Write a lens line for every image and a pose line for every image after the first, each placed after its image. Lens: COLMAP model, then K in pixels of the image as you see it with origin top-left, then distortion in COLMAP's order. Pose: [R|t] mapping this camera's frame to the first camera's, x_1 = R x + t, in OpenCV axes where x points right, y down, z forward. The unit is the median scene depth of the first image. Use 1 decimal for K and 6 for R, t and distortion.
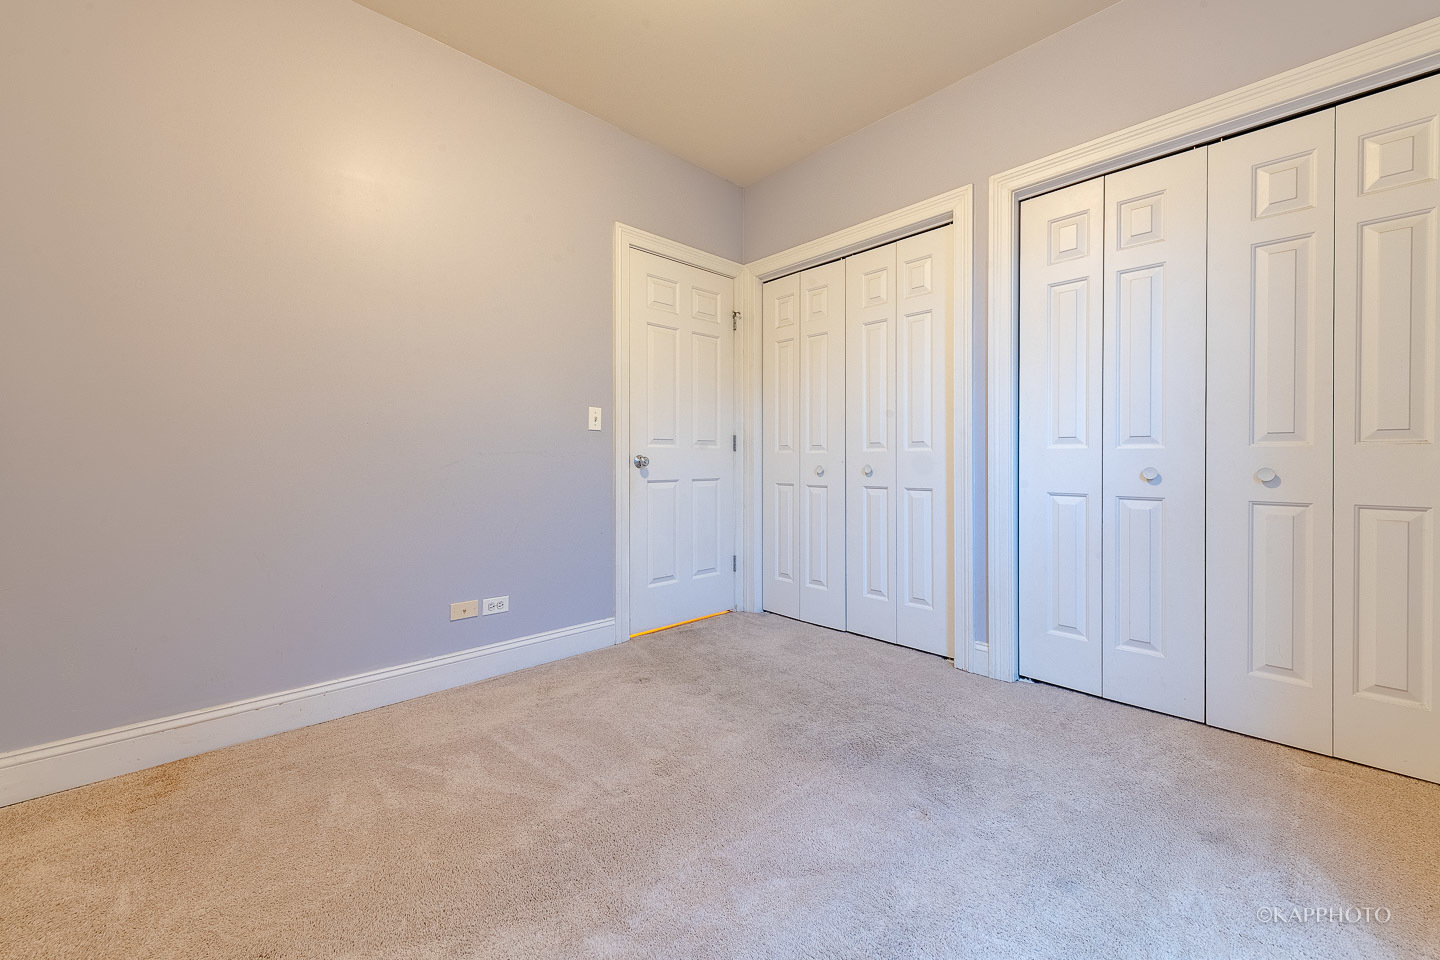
lens RADIAL K [[561.4, 0, 784.5], [0, 561.4, 467.4], [0, 0, 1]] dist [0.001345, -0.000230]
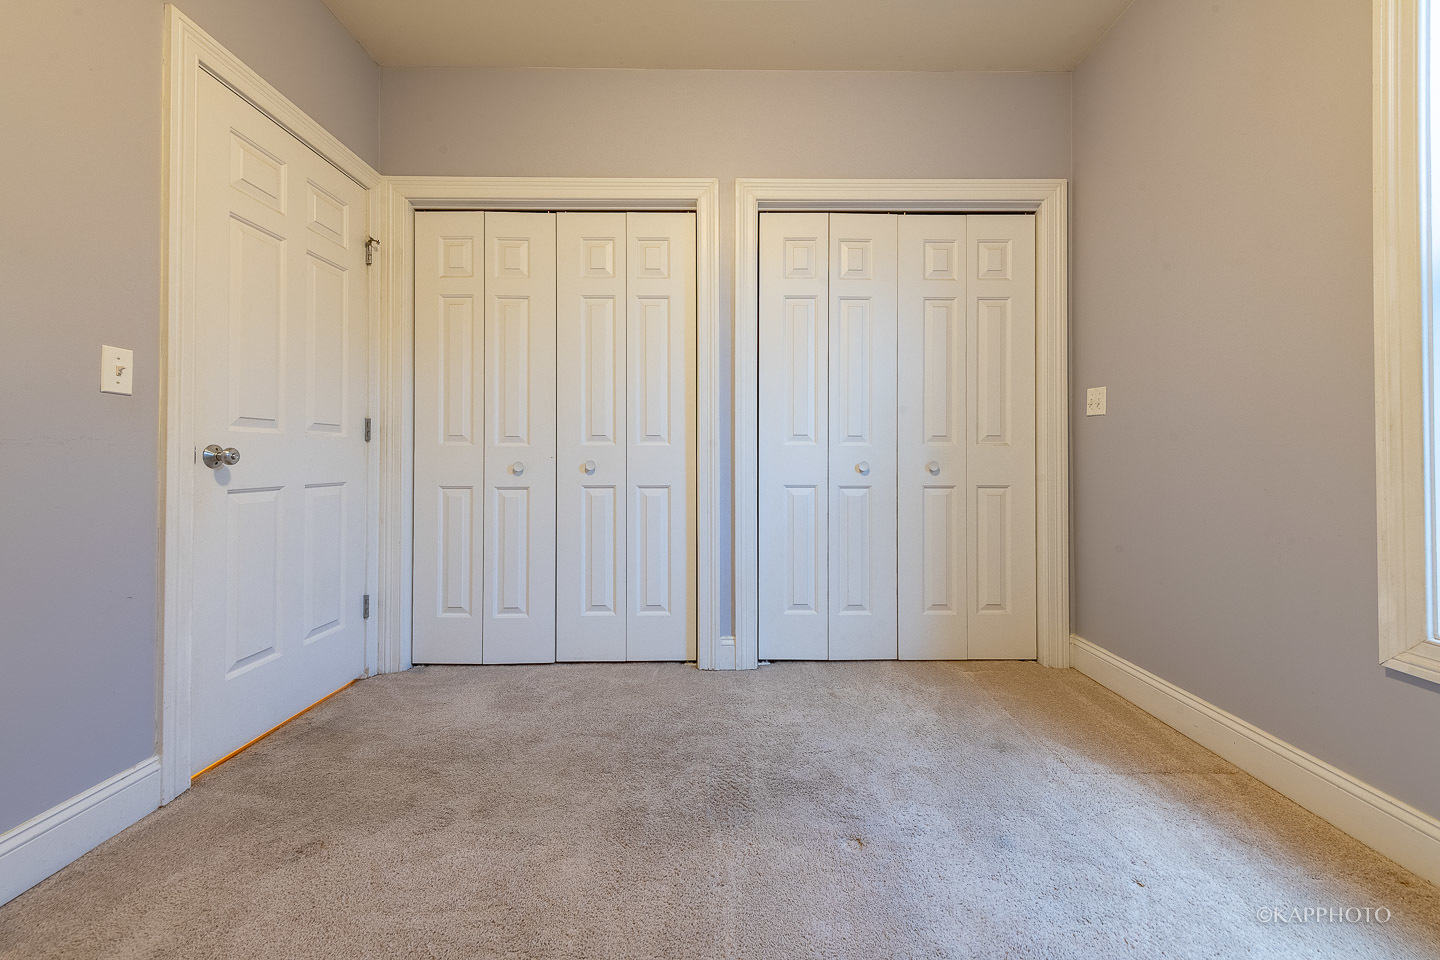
lens RADIAL K [[534.2, 0, 742.2], [0, 534.2, 454.6], [0, 0, 1]] dist [0.018240, -0.006591]
pose [[0.717859, 0.003653, 0.696179, -0.274298], [0.007718, 0.999883, -0.013205, -0.001103], [-0.696146, 0.014853, 0.717747, 0.268427]]
